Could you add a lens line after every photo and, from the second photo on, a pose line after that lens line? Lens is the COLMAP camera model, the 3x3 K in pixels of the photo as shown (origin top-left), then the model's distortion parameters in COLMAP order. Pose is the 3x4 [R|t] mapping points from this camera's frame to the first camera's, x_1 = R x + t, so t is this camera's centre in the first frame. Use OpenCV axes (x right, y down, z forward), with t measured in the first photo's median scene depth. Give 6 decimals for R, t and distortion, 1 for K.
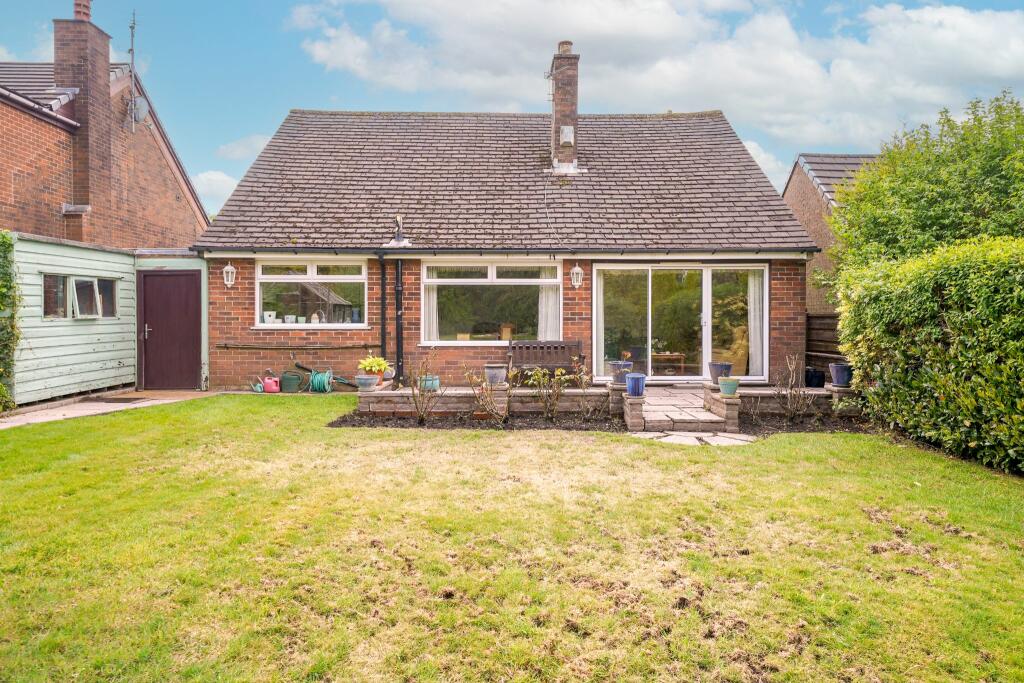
lens RADIAL K [[682.4, 0, 512.6], [0, 682.4, 326.1], [0, 0, 1]] dist [0.004610, 0.001850]
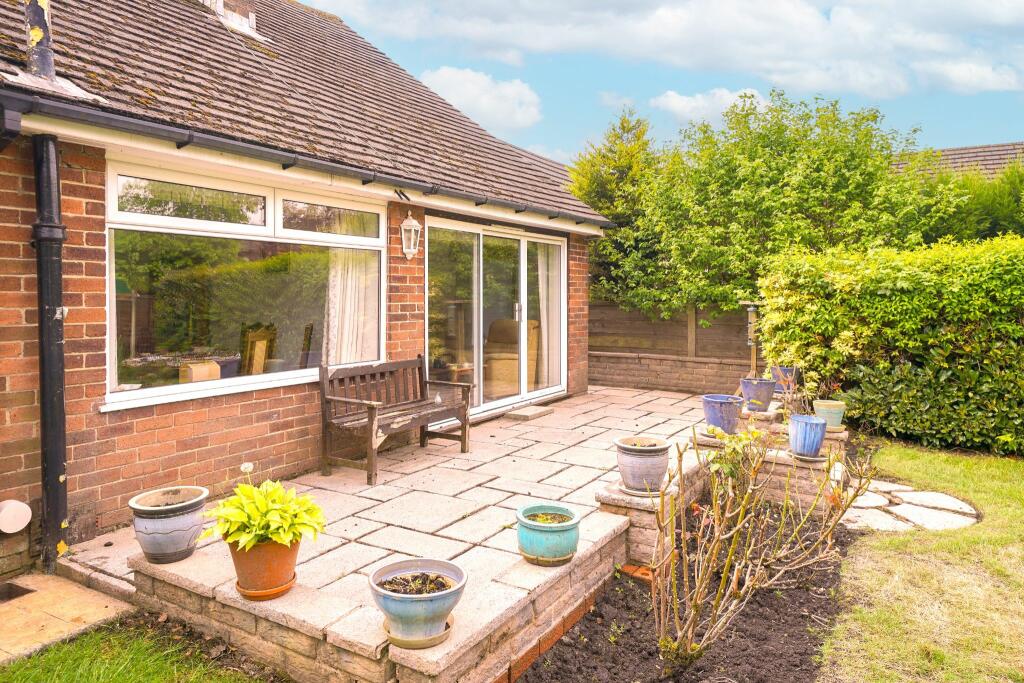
lens RADIAL K [[682.4, 0, 512.6], [0, 682.4, 326.1], [0, 0, 1]] dist [0.004610, 0.001850]
pose [[0.523347, -0.037489, 0.851295, -0.315200], [-0.010808, 0.998659, 0.050623, -0.031411], [-0.852051, -0.035694, 0.522240, 0.653850]]
